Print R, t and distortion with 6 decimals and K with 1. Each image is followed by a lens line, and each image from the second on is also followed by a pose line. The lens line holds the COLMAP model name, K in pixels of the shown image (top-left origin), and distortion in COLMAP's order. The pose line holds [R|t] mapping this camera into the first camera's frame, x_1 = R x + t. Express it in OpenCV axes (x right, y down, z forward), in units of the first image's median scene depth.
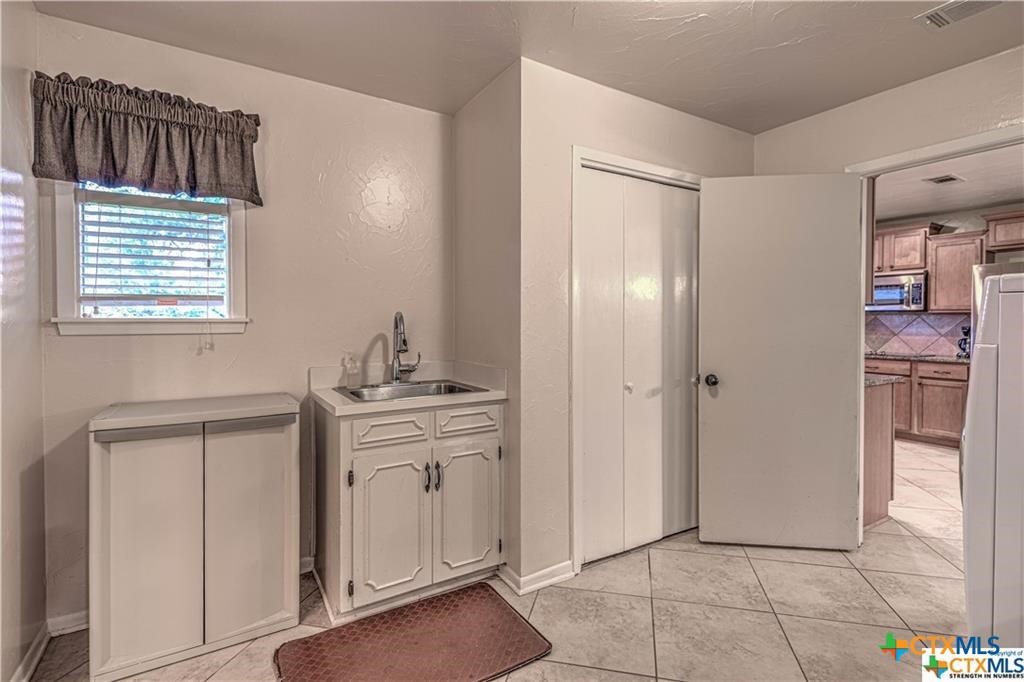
lens RADIAL K [[479.0, 0, 533.5], [0, 479.0, 330.0], [0, 0, 1]] dist [0.022425, -0.011121]
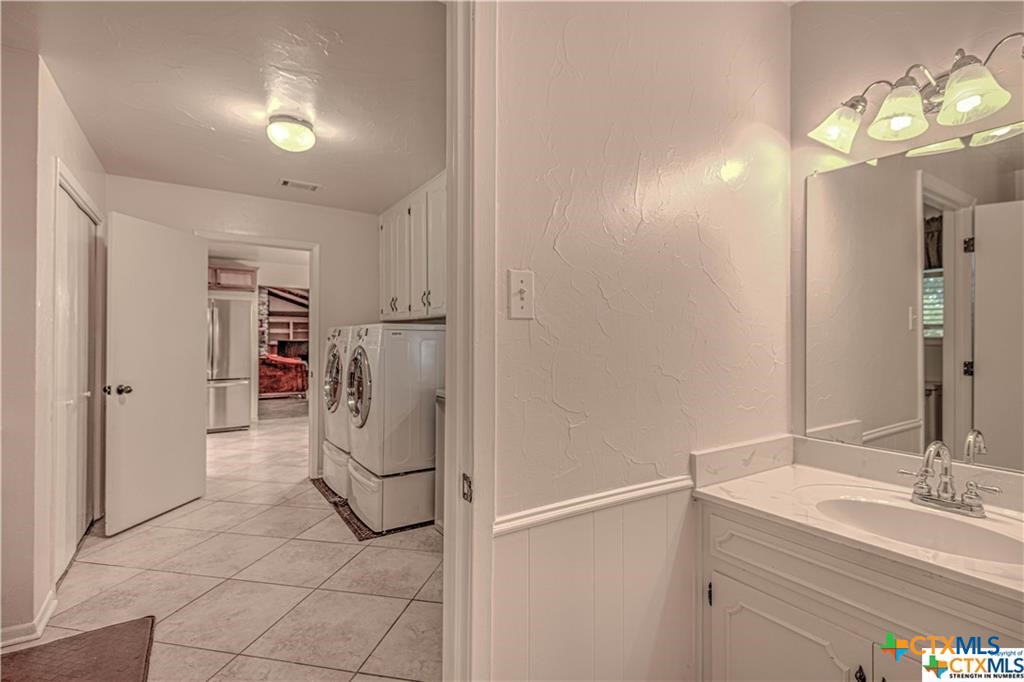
lens RADIAL K [[479.0, 0, 507.4], [0, 479.0, 339.1], [0, 0, 1]] dist [0.022425, -0.011121]
pose [[-0.012340, 0.001118, 0.999923, -0.962953], [0.005114, 0.999986, -0.001055, -0.011266], [-0.999911, 0.005100, -0.012345, 0.116437]]
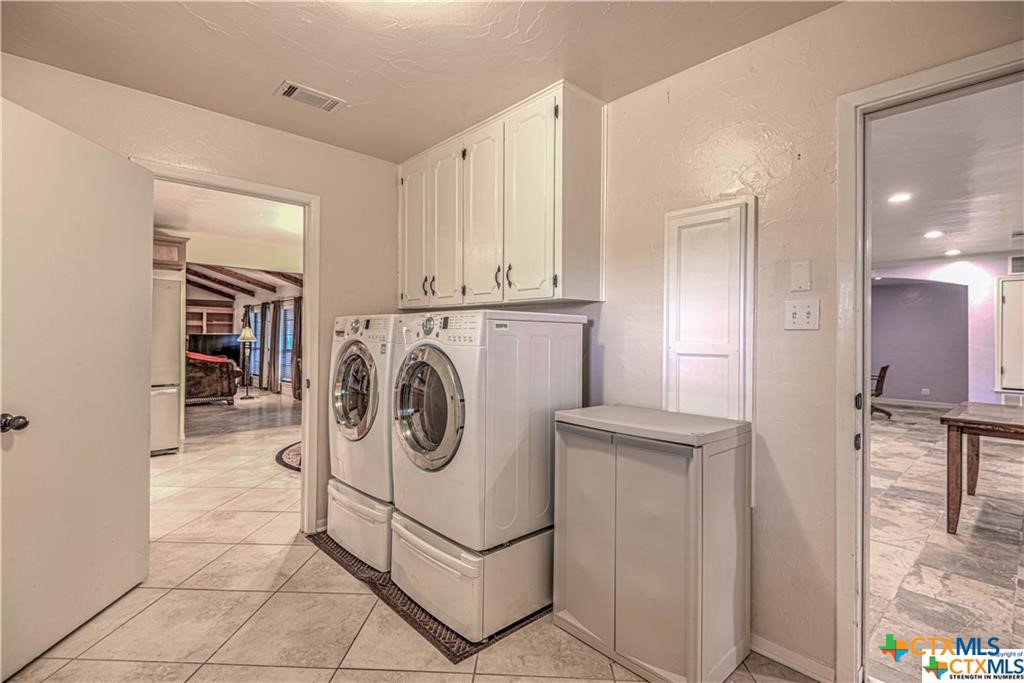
lens RADIAL K [[479.0, 0, 503.5], [0, 479.0, 338.1], [0, 0, 1]] dist [0.022425, -0.011121]
pose [[-0.173875, -0.005446, 0.984753, -0.431963], [-0.002770, 0.999983, 0.005042, -0.011317], [-0.984764, -0.001851, -0.173887, 0.581452]]
